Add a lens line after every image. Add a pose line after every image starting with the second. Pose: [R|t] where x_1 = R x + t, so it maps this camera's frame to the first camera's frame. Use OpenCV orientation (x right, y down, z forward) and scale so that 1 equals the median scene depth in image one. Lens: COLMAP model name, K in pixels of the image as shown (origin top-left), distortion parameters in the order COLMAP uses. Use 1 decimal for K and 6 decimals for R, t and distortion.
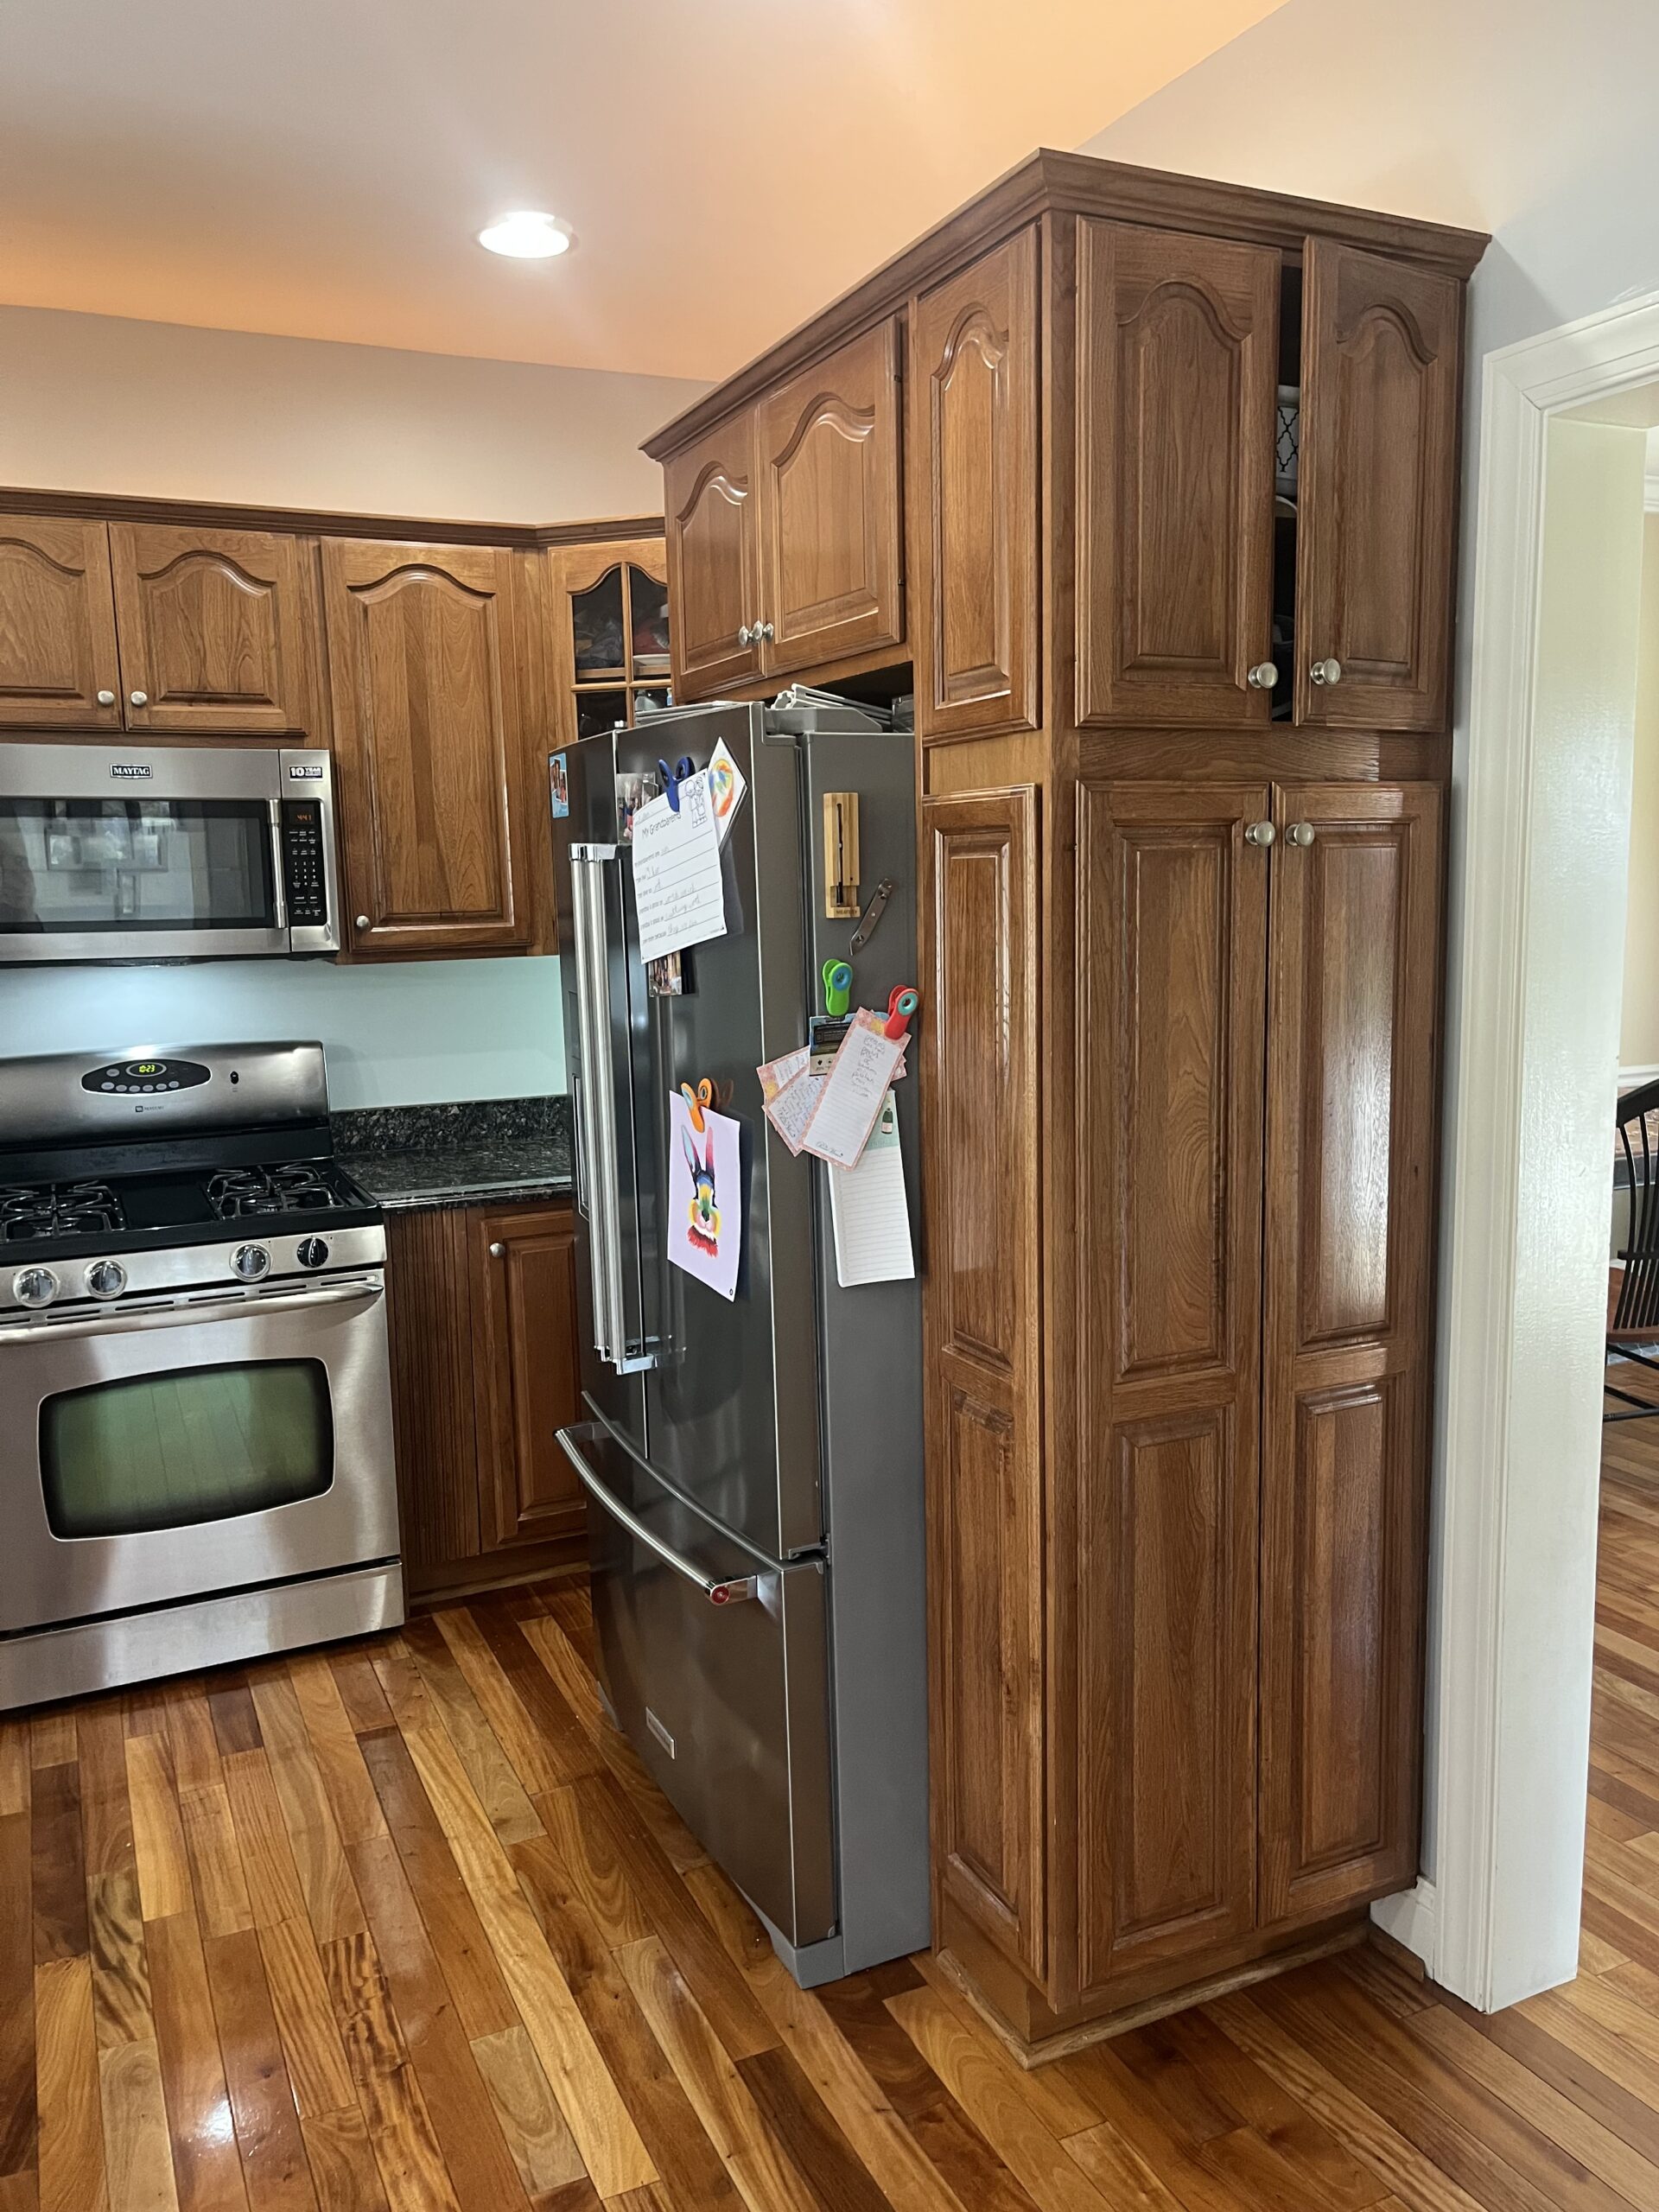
lens RADIAL K [[1687.1, 0, 829.5], [0, 1687.1, 1106.0], [0, 0, 1]] dist [0.051918, -0.046976]
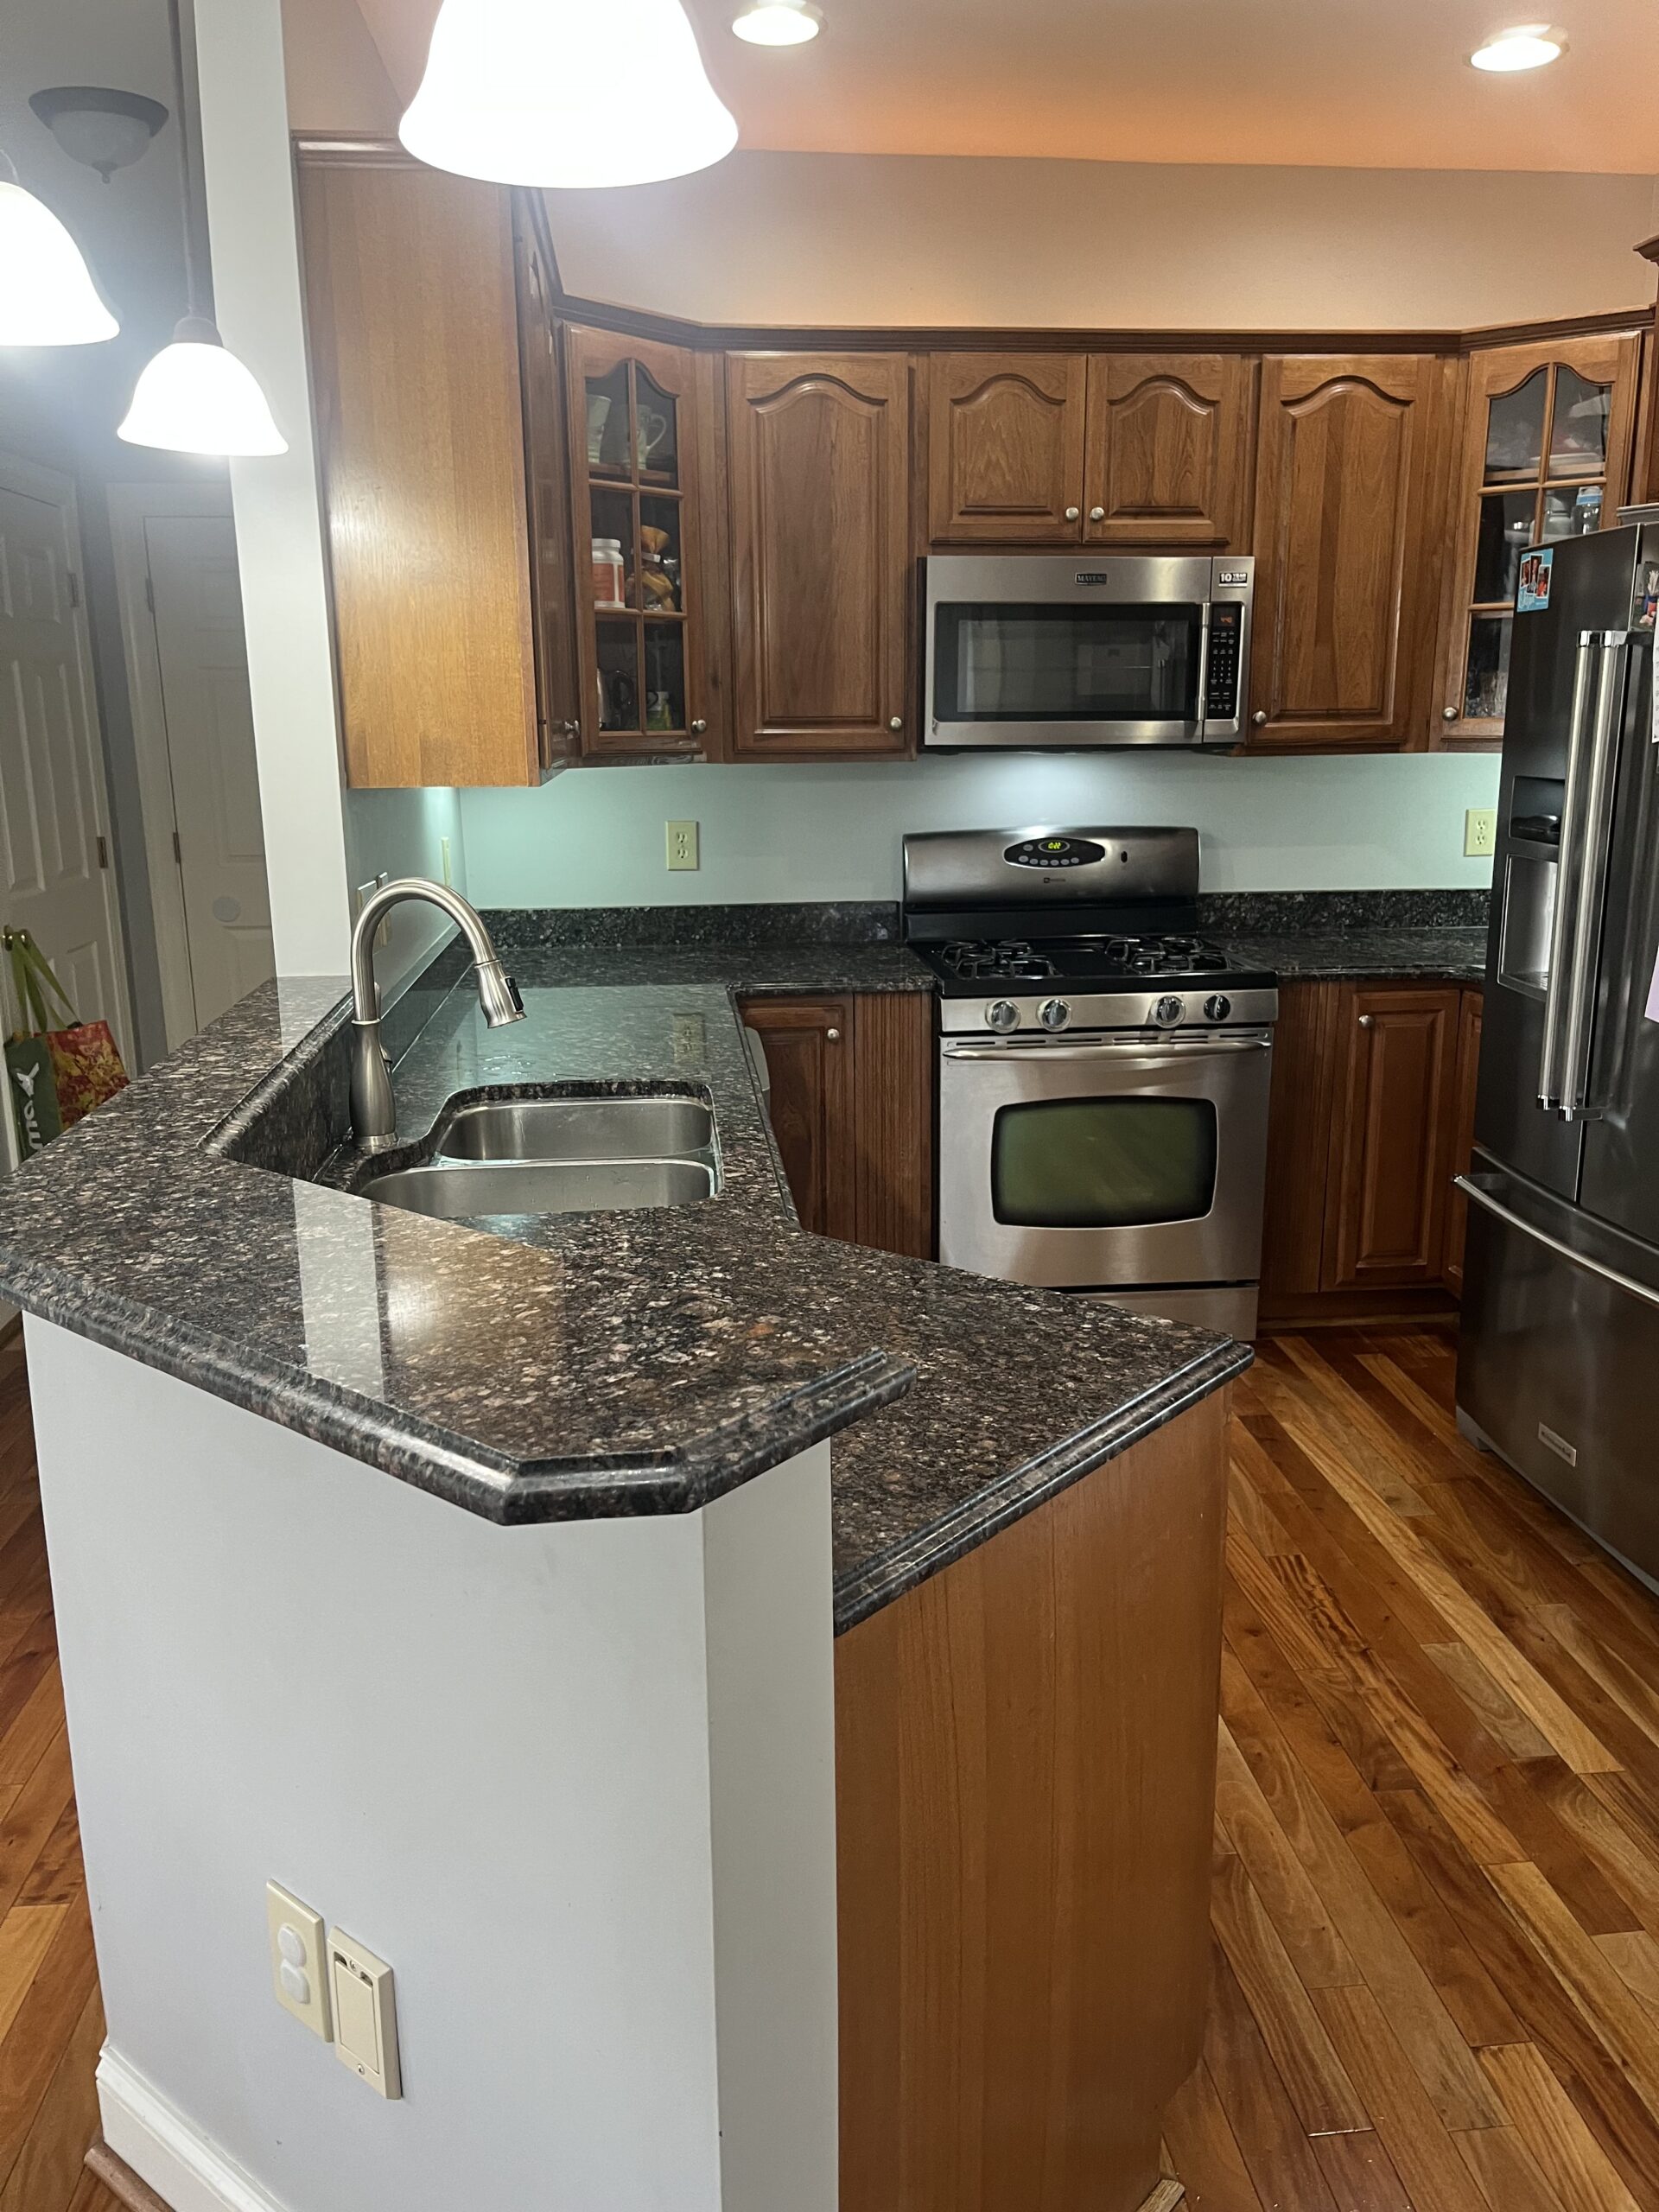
lens RADIAL K [[1687.1, 0, 829.5], [0, 1687.1, 1106.0], [0, 0, 1]] dist [0.051918, -0.046976]
pose [[0.941544, 0.089152, -0.324881, -0.162601], [-0.057882, 0.992818, 0.104695, 0.044710], [0.331882, -0.079771, 0.939942, -0.157531]]
